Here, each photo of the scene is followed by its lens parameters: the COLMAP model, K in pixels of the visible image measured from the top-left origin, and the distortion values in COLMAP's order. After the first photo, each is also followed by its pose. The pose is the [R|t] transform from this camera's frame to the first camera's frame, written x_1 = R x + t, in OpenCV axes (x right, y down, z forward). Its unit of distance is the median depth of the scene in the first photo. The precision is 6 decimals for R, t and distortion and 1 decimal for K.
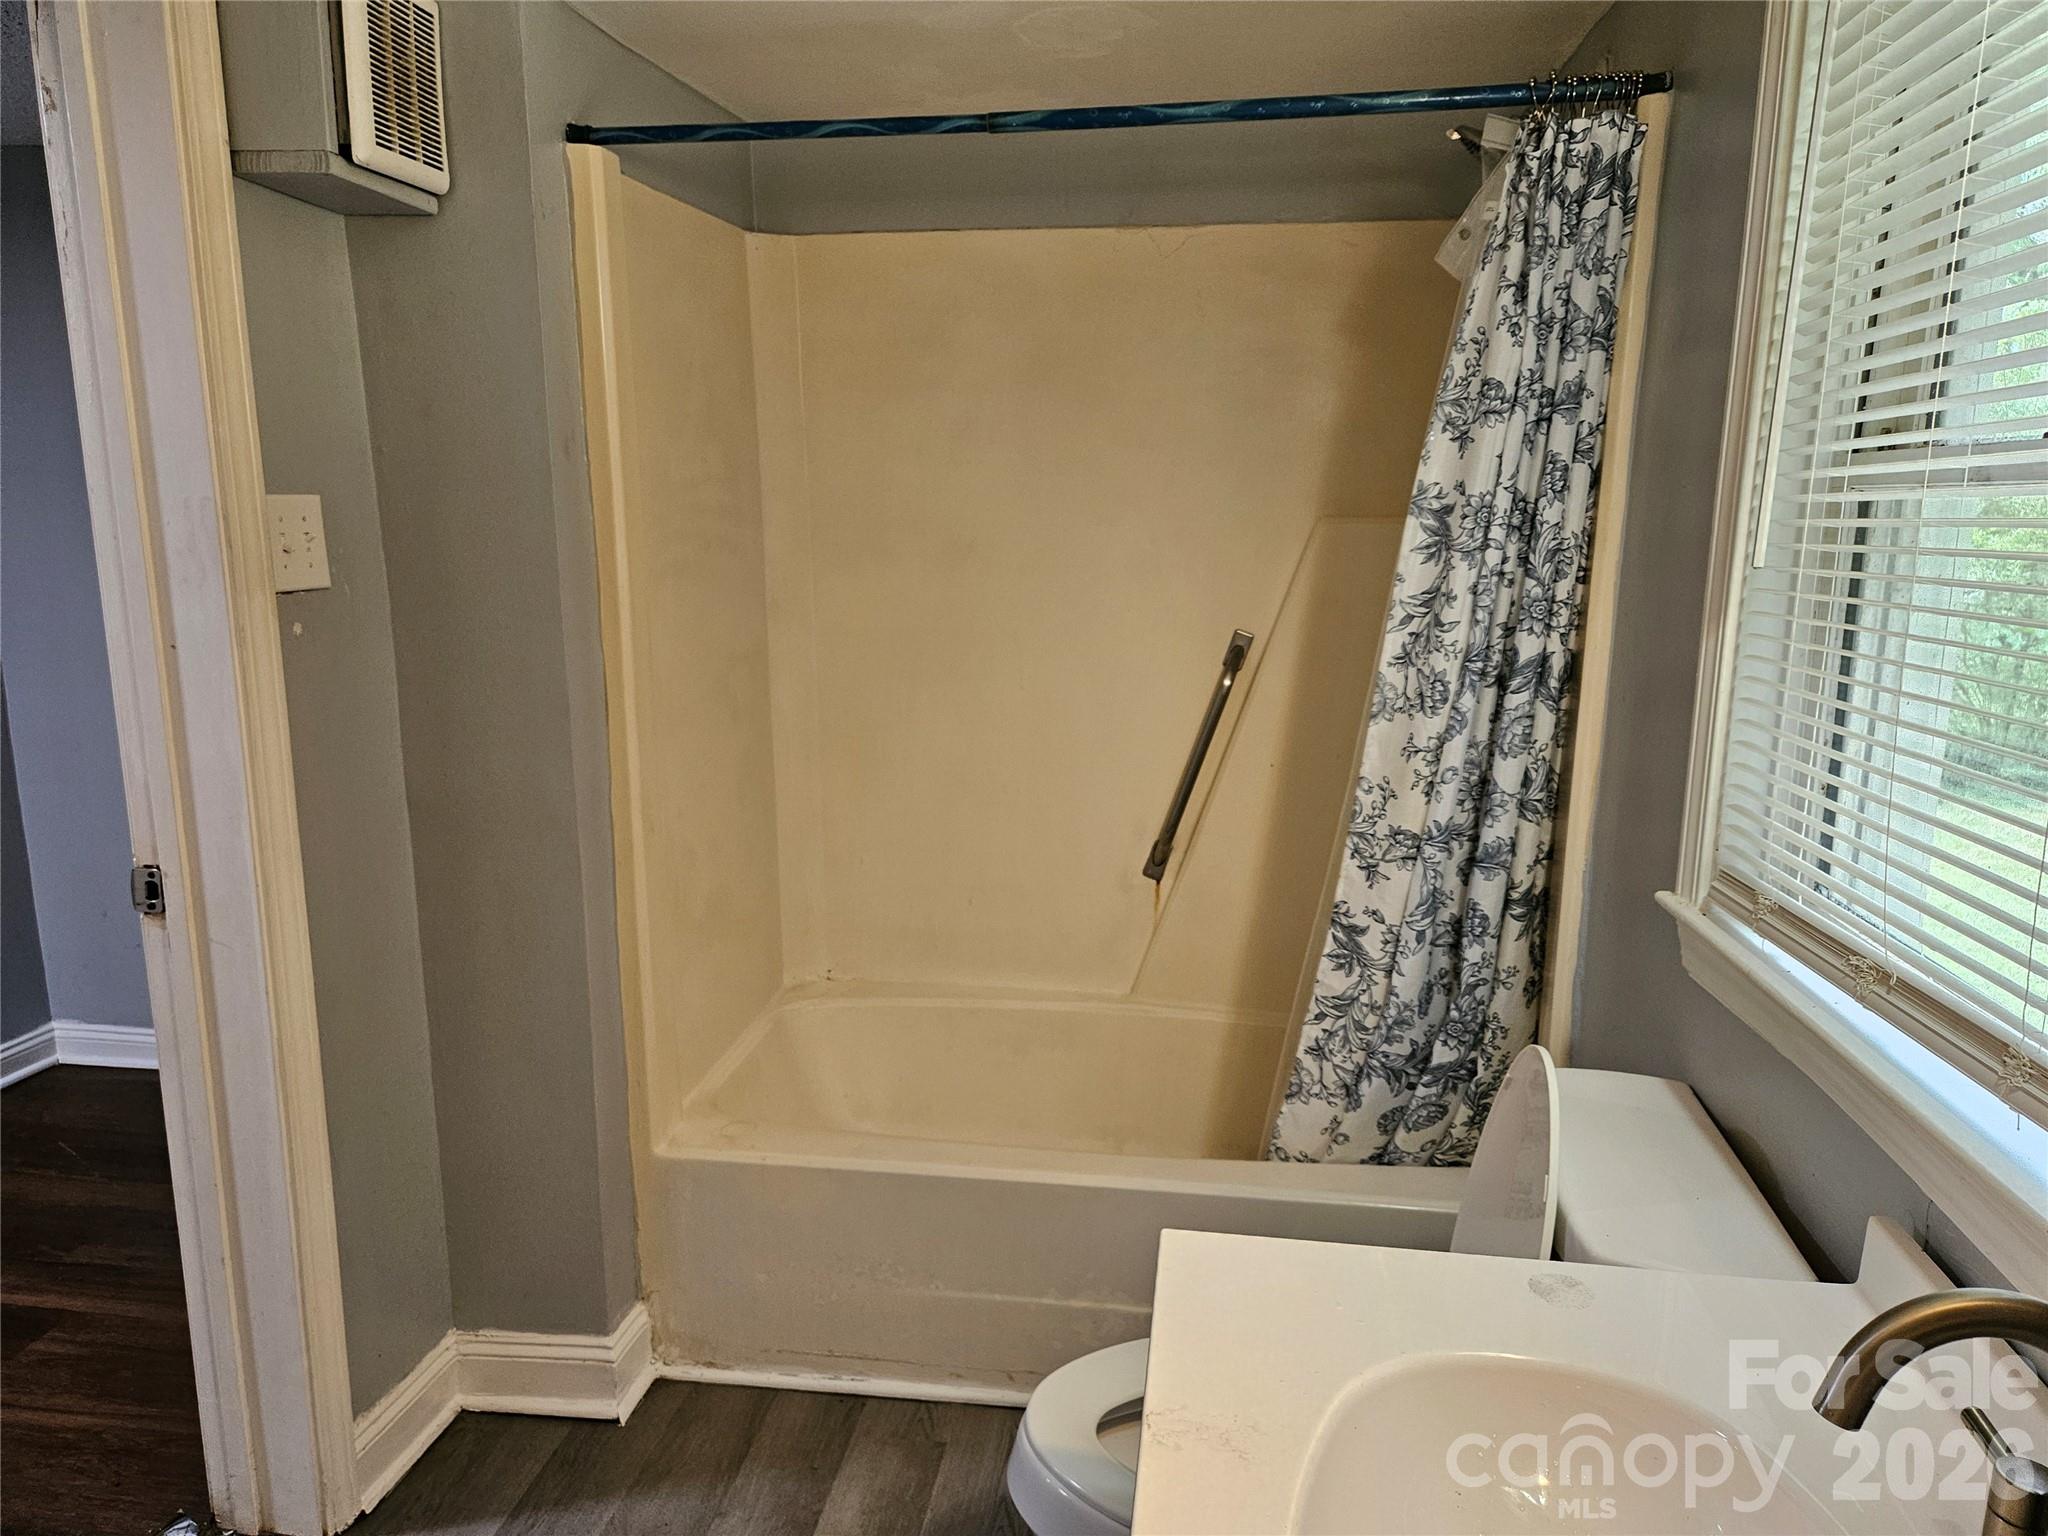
lens RADIAL K [[1369.0, 0, 1018.5], [0, 1369.0, 769.7], [0, 0, 1]] dist [0.059534, -0.045387]
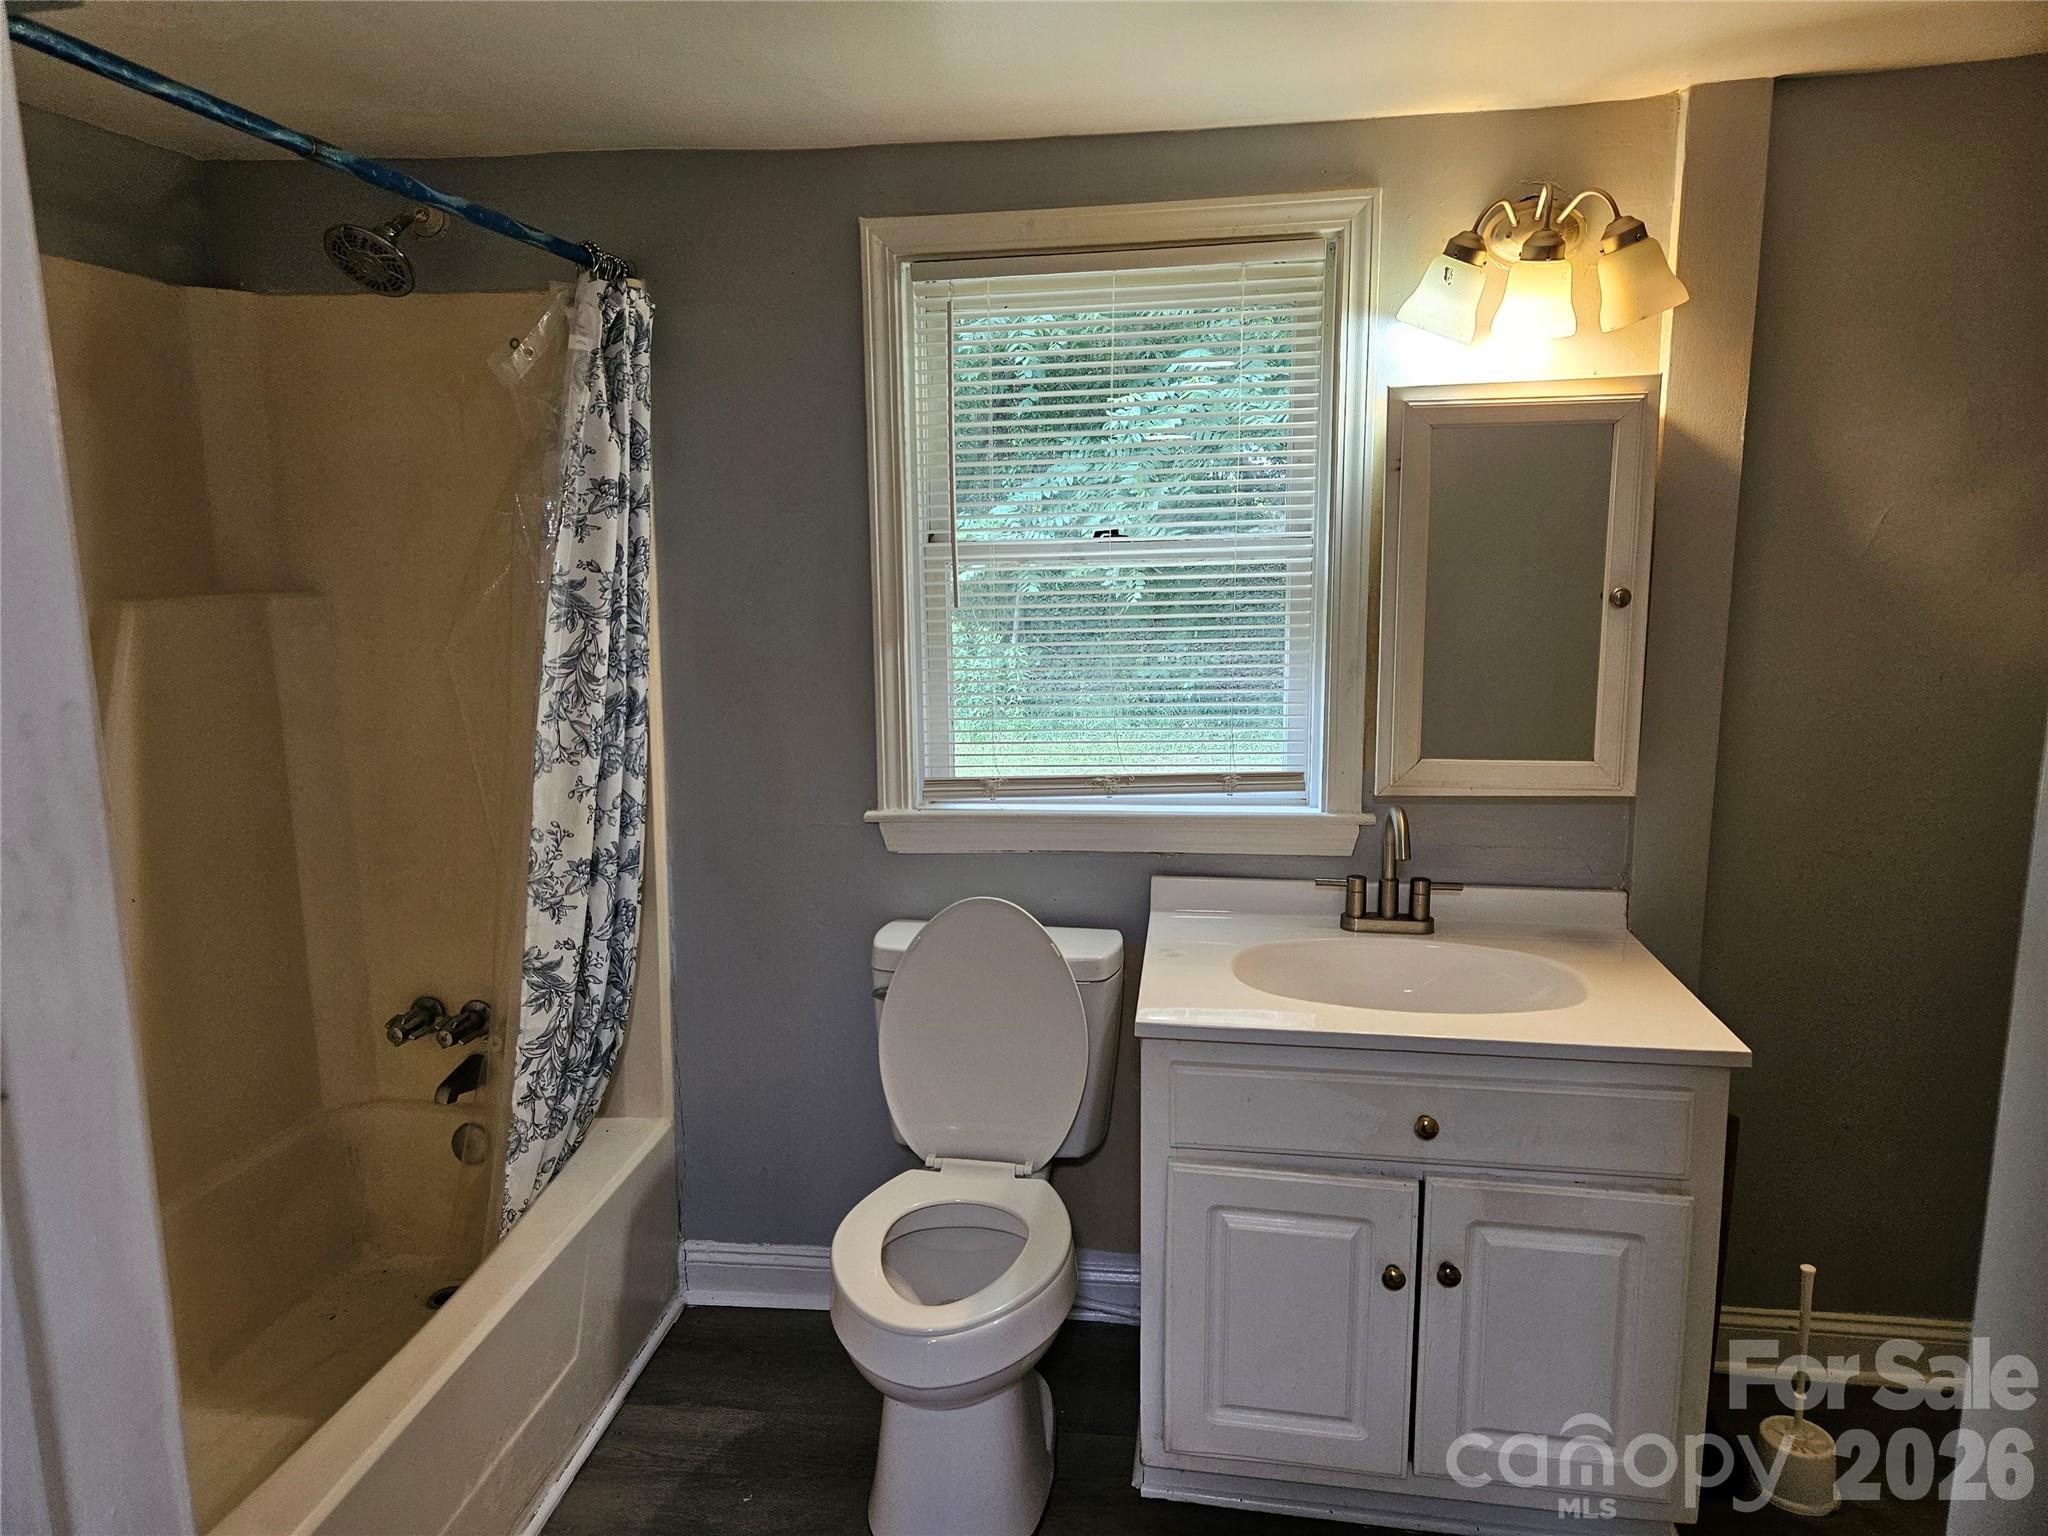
lens RADIAL K [[1369.0, 0, 1019.0], [0, 1369.0, 766.8], [0, 0, 1]] dist [0.059534, -0.045387]
pose [[-0.015908, -0.181019, 0.983351, -0.819430], [0.200501, 0.962922, 0.180502, -0.161434], [-0.979564, 0.200034, 0.020977, 0.583642]]
